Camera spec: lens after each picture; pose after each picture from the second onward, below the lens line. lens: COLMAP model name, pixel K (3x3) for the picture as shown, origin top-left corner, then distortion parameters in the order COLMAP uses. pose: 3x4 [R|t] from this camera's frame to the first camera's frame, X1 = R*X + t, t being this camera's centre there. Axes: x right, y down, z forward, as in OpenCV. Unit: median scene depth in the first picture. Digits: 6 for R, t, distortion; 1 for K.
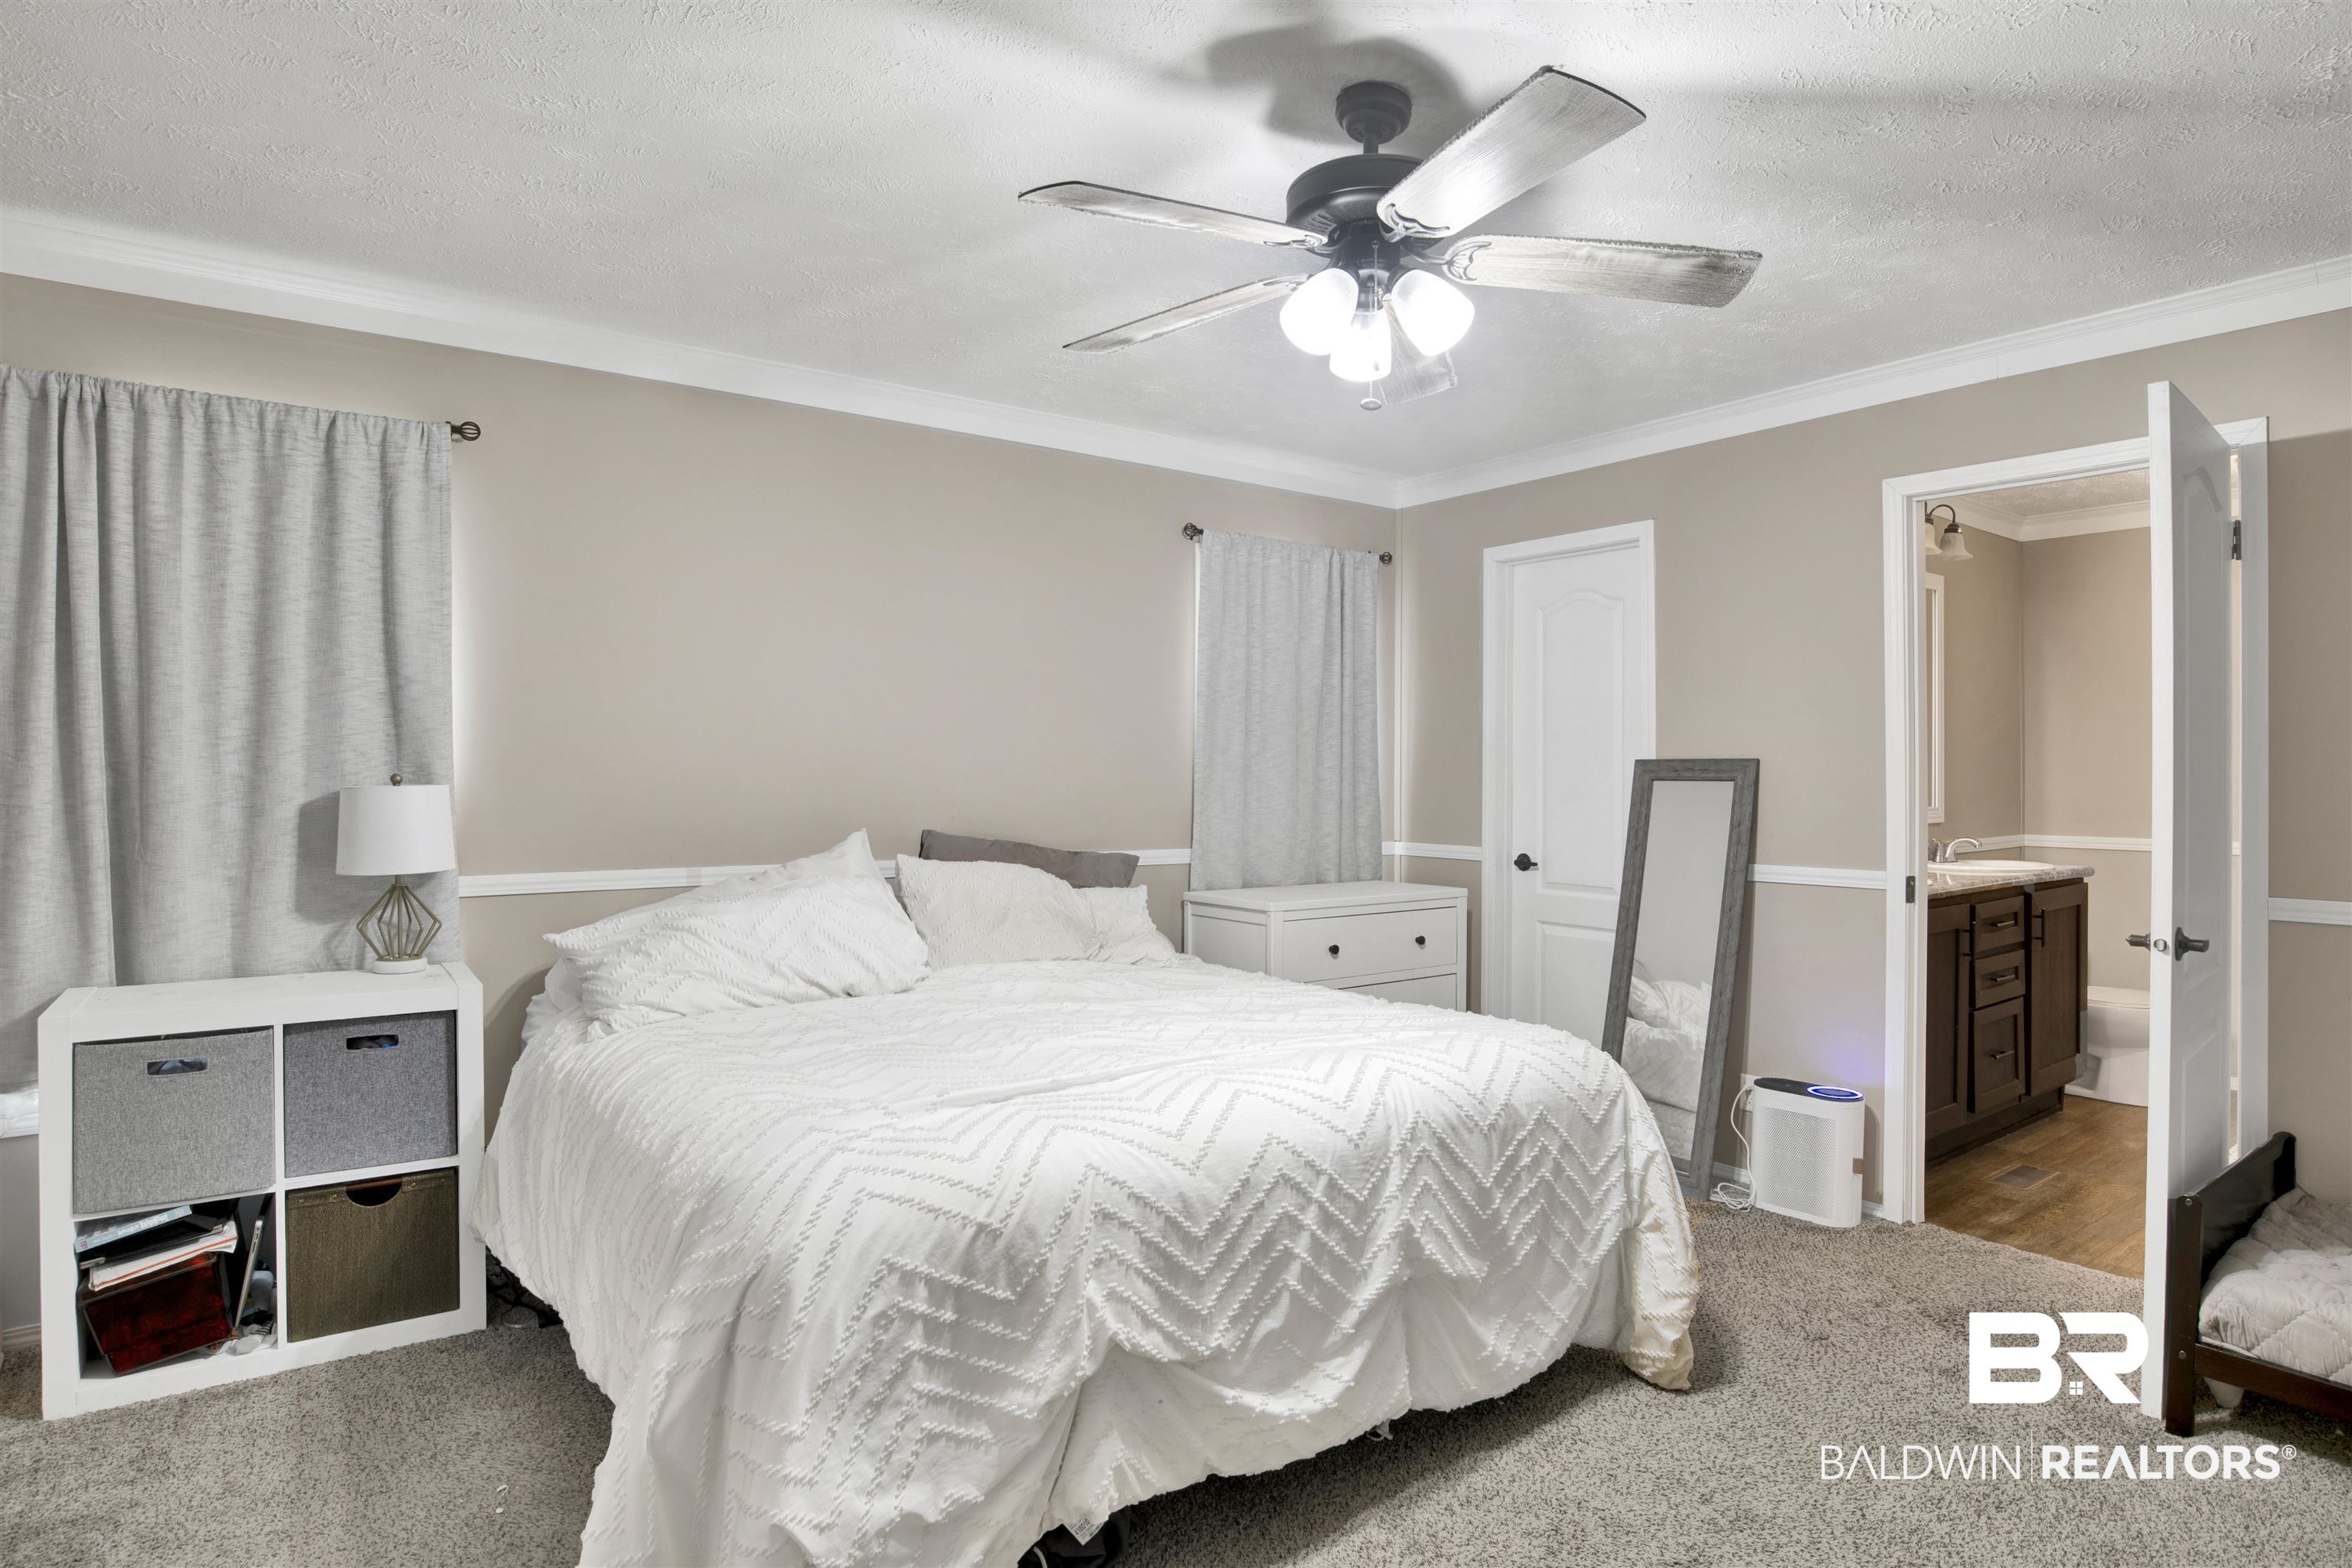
lens RADIAL K [[1271.2, 0, 1176.0], [0, 1271.2, 784.0], [0, 0, 1]] dist [-0.060801, 0.019918]
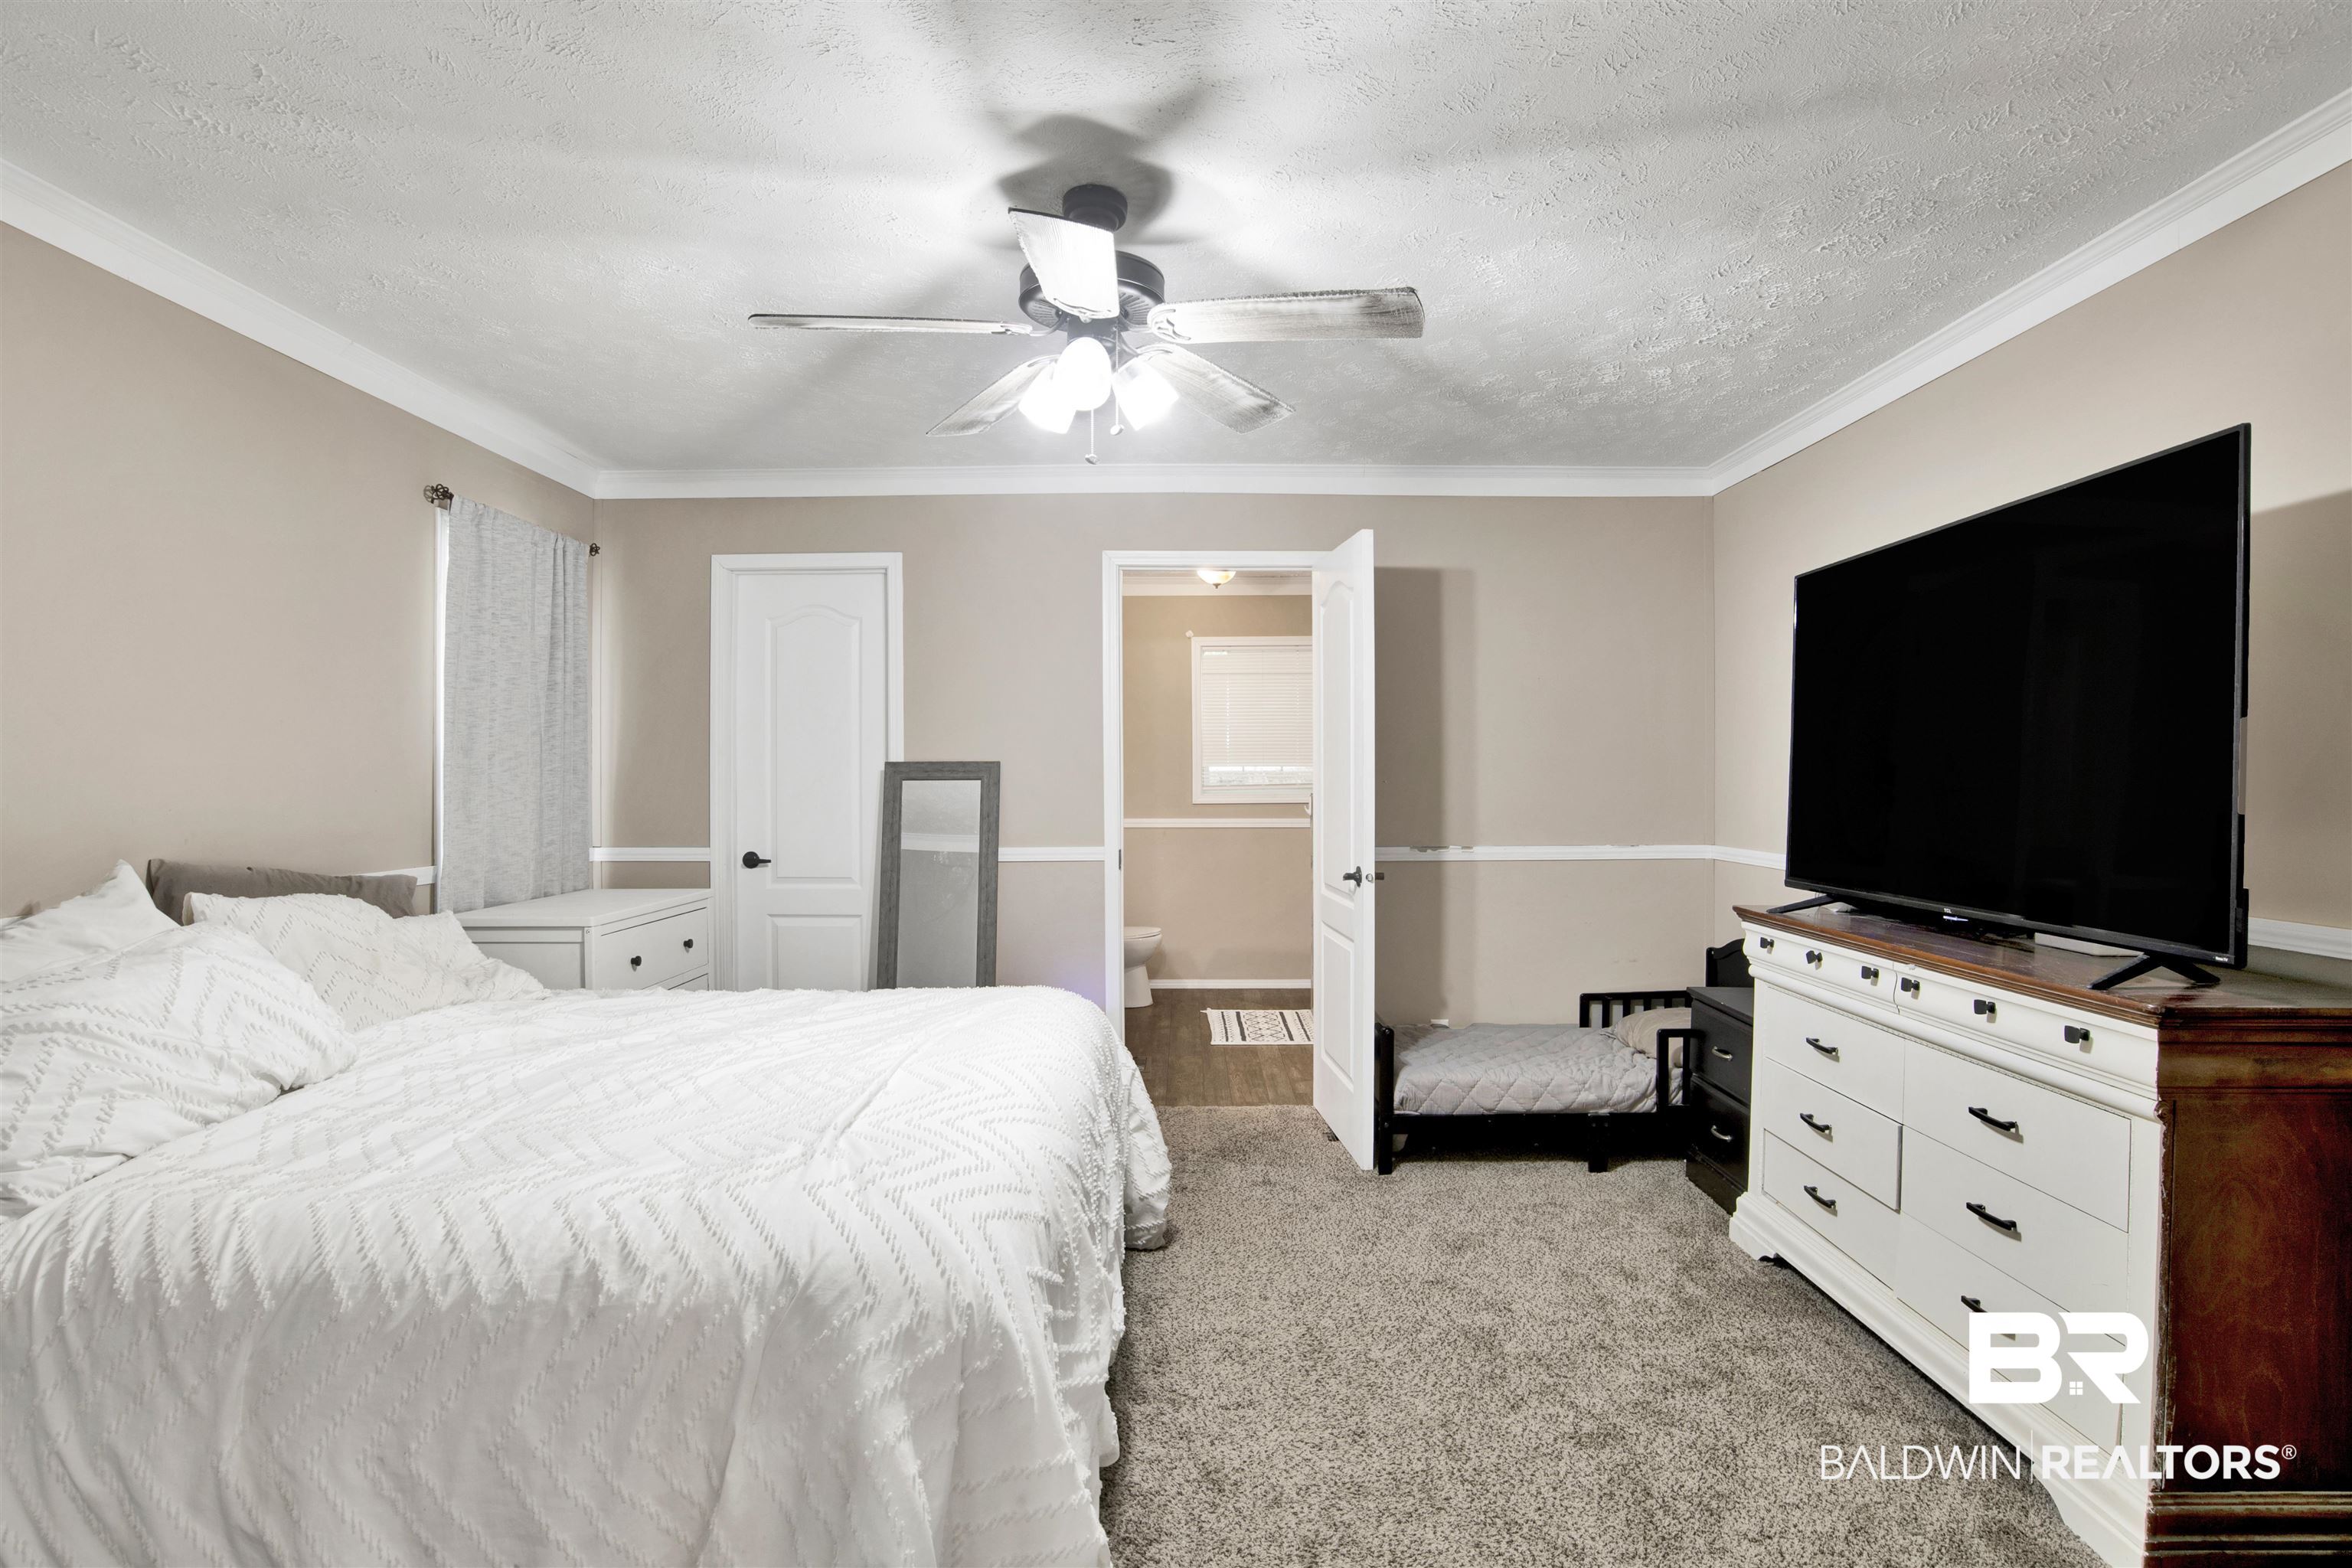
lens RADIAL K [[1222.2, 0, 1182.9], [0, 1222.2, 778.3], [0, 0, 1]] dist [-0.078686, 0.035591]
pose [[0.602534, -0.009824, 0.798033, -0.512599], [0.014045, 0.999900, 0.001705, -0.003732], [-0.797970, 0.010180, 0.602612, 0.189506]]
